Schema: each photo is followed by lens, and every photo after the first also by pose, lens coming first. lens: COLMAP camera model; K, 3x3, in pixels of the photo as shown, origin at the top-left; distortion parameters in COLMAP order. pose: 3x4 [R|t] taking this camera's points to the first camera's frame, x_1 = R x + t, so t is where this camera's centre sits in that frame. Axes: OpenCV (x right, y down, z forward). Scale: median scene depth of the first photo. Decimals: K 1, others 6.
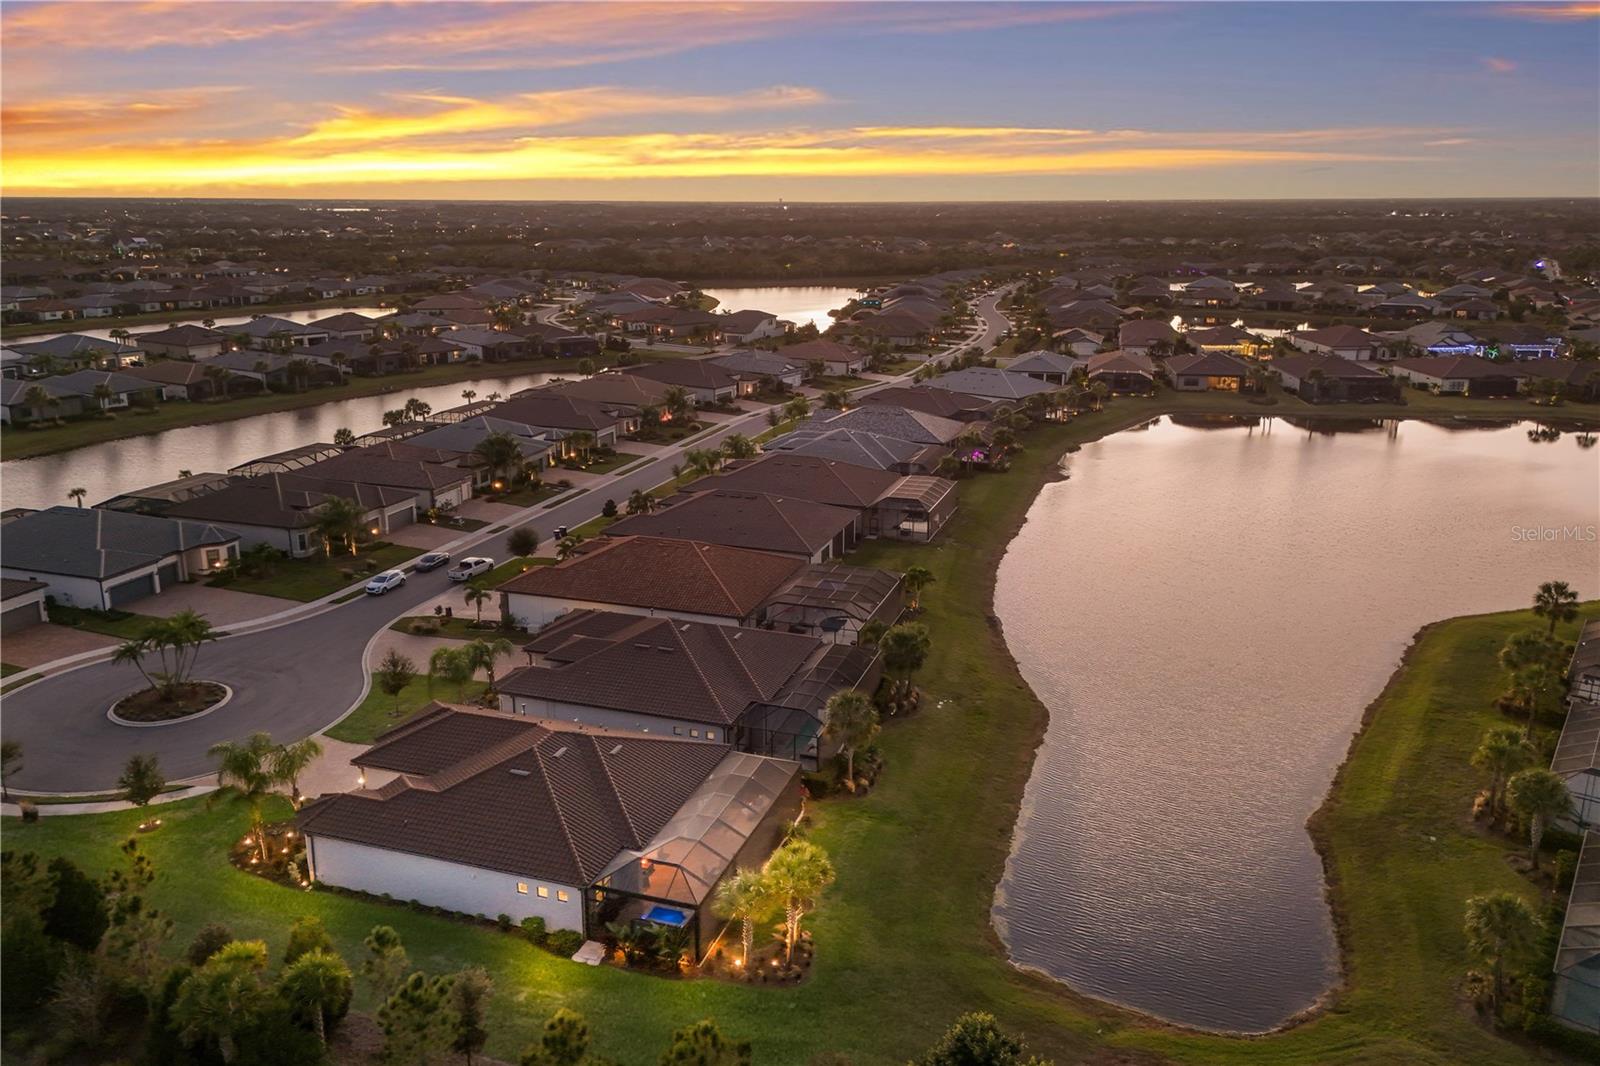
lens RADIAL K [[1161.6, 0, 800.0], [0, 1161.6, 533.0], [0, 0, 1]] dist [0.087272, -0.091284]
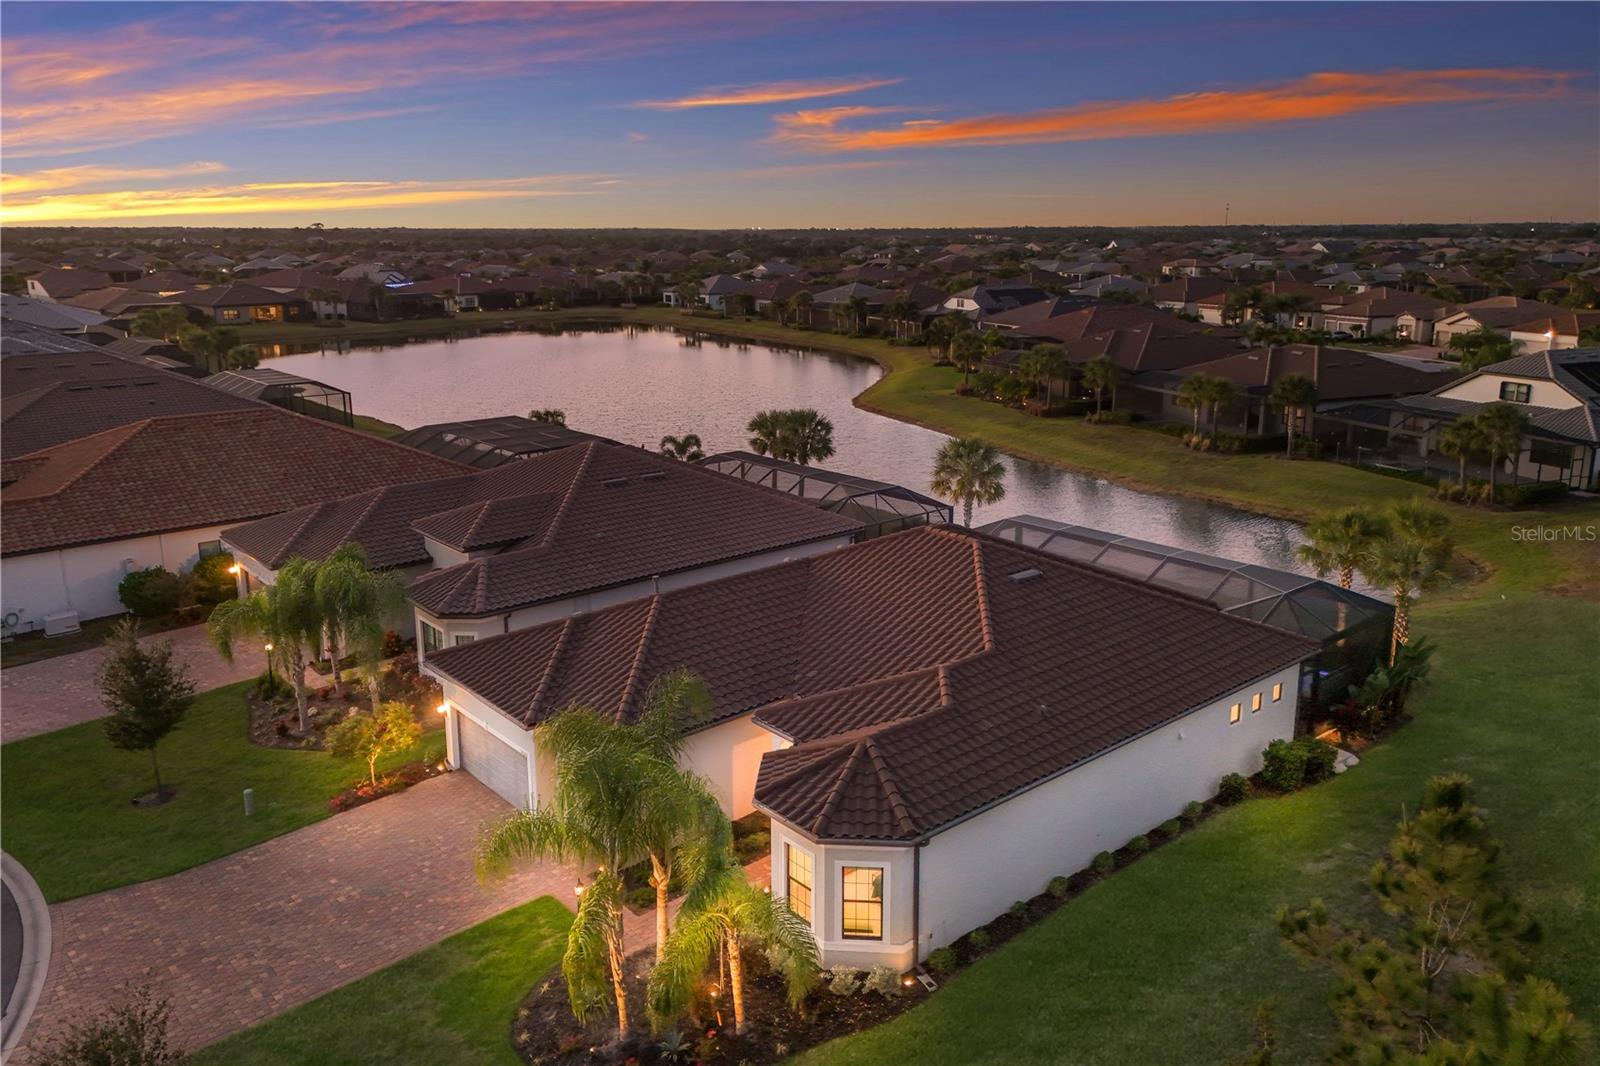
lens RADIAL K [[1161.6, 0, 800.0], [0, 1161.6, 533.0], [0, 0, 1]] dist [0.087272, -0.091284]
pose [[0.509531, -0.220355, 0.831758, -0.322141], [0.239880, 0.964706, 0.108627, 0.047338], [-0.826339, 0.144173, 0.544407, 0.356747]]
